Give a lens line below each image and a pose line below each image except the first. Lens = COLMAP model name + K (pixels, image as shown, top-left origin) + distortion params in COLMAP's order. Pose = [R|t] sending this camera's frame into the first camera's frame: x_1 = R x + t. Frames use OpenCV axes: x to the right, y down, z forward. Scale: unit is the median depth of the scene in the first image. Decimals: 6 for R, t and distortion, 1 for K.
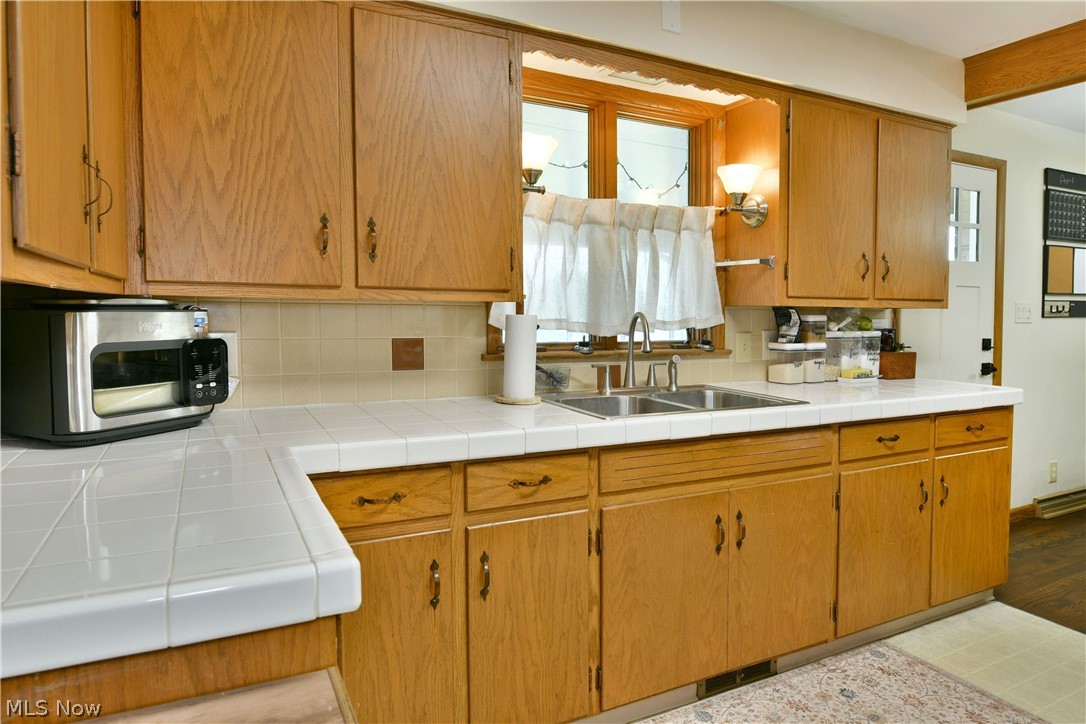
lens RADIAL K [[658.9, 0, 532.6], [0, 658.9, 332.5], [0, 0, 1]] dist [-0.015051, -0.003894]
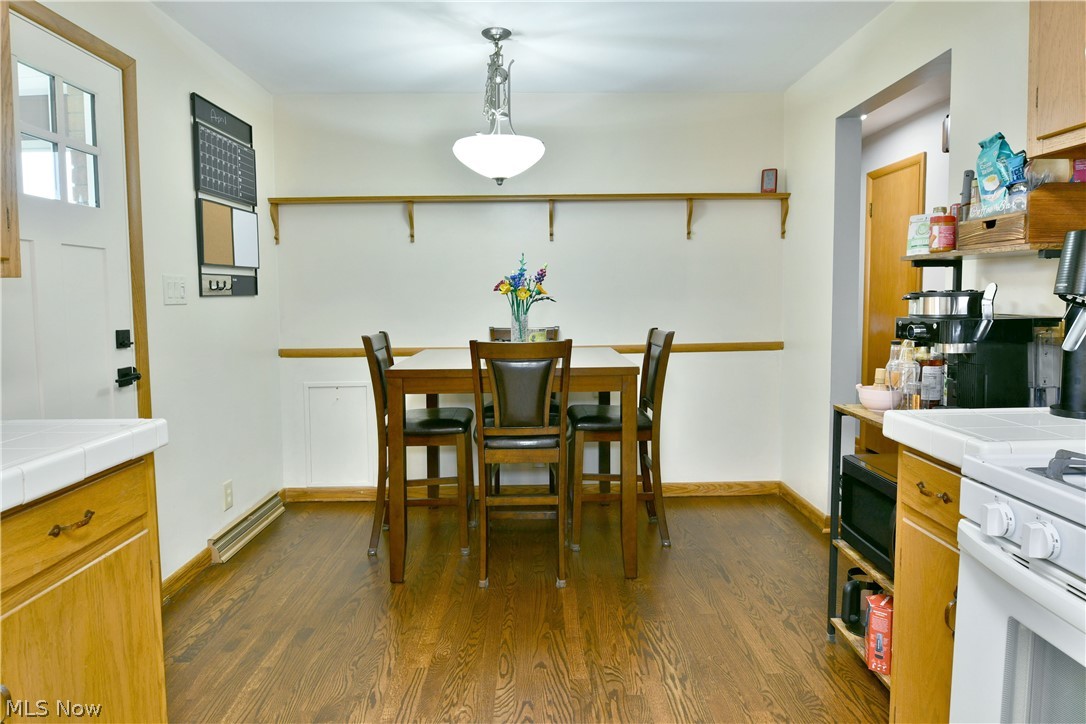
lens RADIAL K [[658.9, 0, 548.0], [0, 658.9, 334.4], [0, 0, 1]] dist [-0.015051, -0.003894]
pose [[0.421948, -0.061844, 0.904508, 0.360606], [0.044509, 0.997881, 0.047465, 0.002304], [-0.905527, 0.020231, 0.423806, 0.434046]]
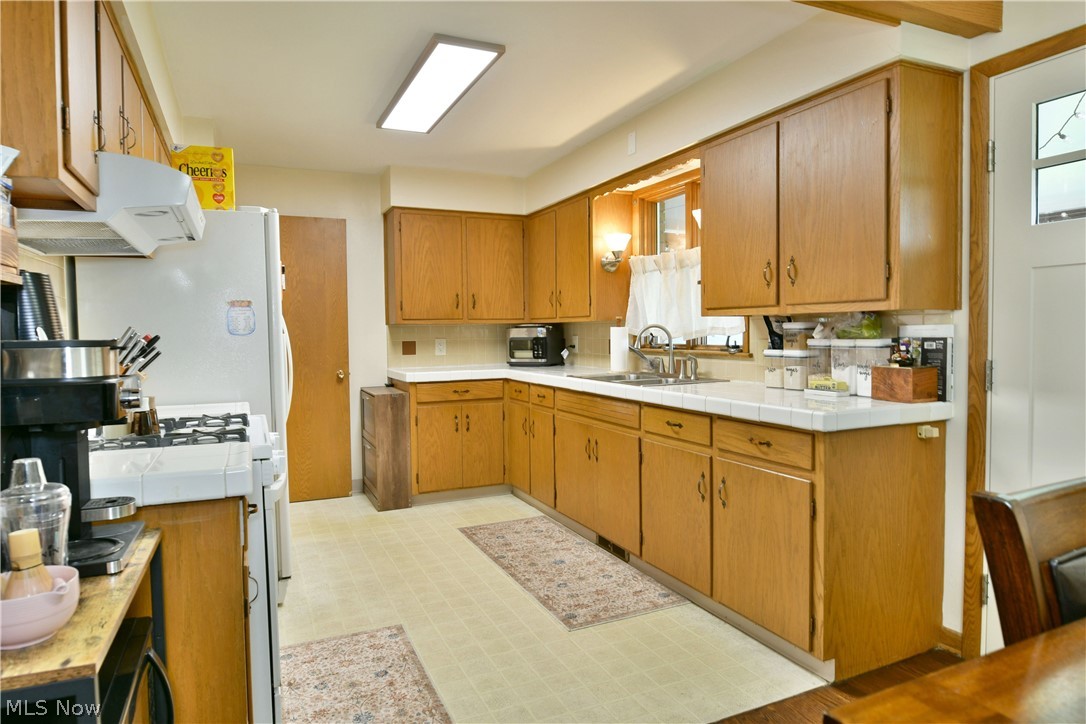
lens RADIAL K [[658.9, 0, 535.4], [0, 658.9, 354.7], [0, 0, 1]] dist [-0.015051, -0.003894]
pose [[-0.048701, 0.028230, -0.998414, 1.434702], [-0.022948, 0.999305, 0.029375, 0.002308], [0.998550, 0.024343, -0.048019, 0.647031]]
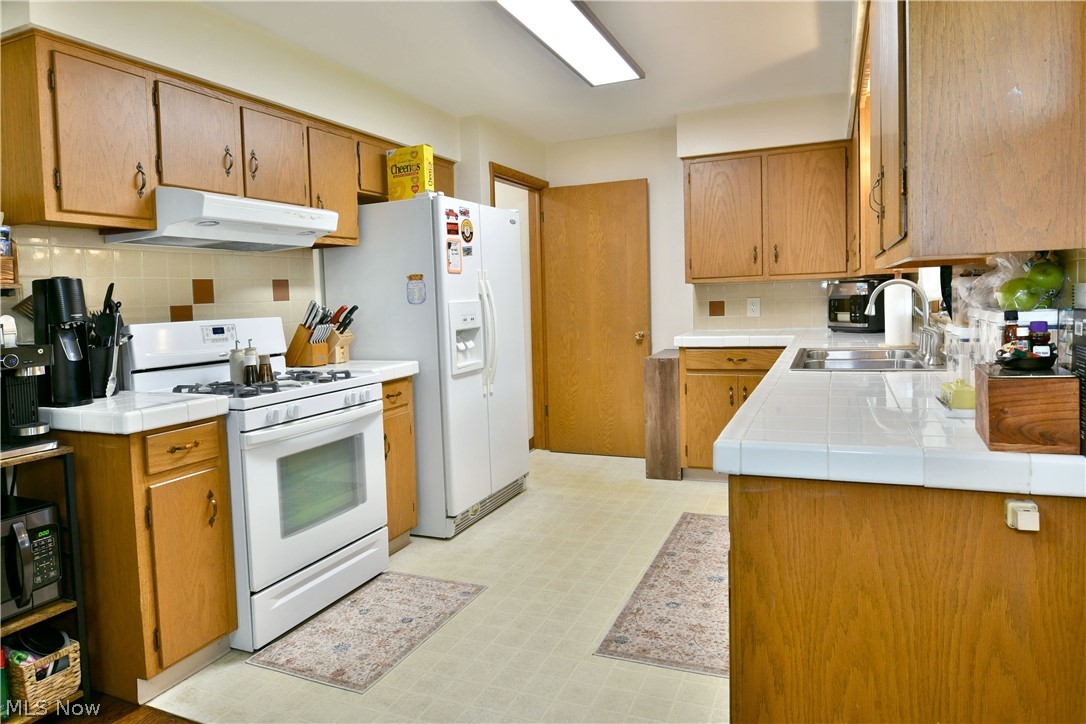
lens RADIAL K [[658.9, 0, 535.6], [0, 658.9, 328.3], [0, 0, 1]] dist [-0.015051, -0.003894]
pose [[-0.765446, 0.051445, -0.641441, 1.071779], [0.008240, 0.997501, 0.070168, -0.024713], [0.643448, 0.048424, -0.763957, 1.170287]]
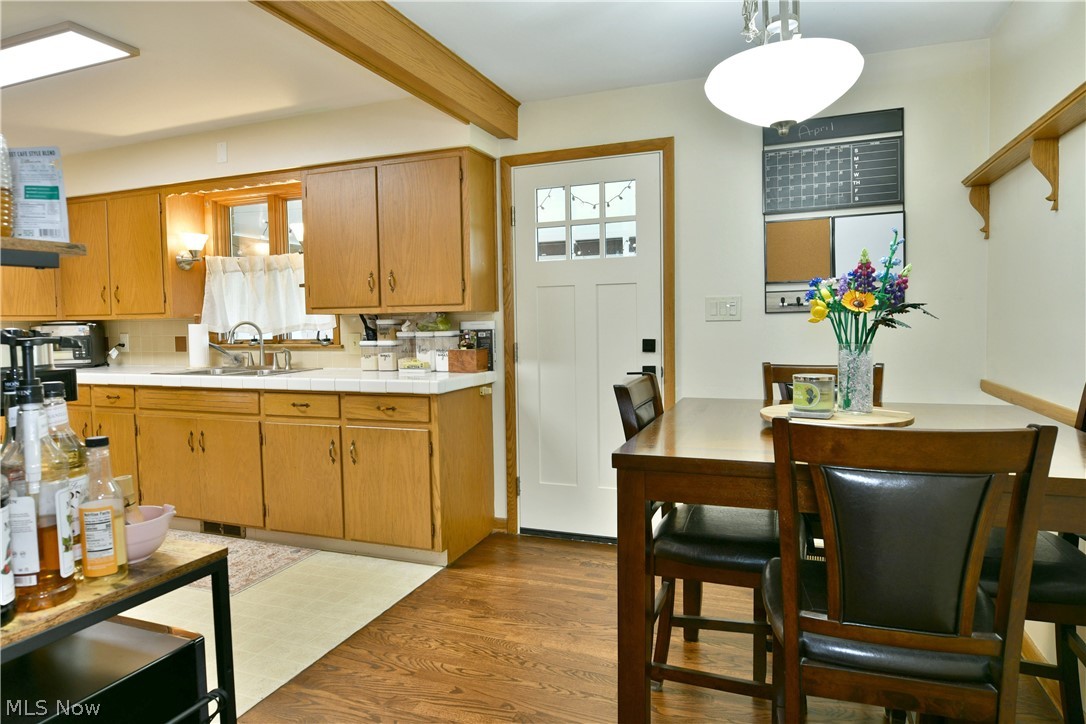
lens RADIAL K [[658.9, 0, 539.6], [0, 658.9, 351.8], [0, 0, 1]] dist [-0.015051, -0.003894]
pose [[0.670944, 0.014833, -0.741360, 1.596006], [-0.003880, 0.999856, 0.016493, 0.015092], [0.741498, -0.008190, 0.670905, 0.339993]]
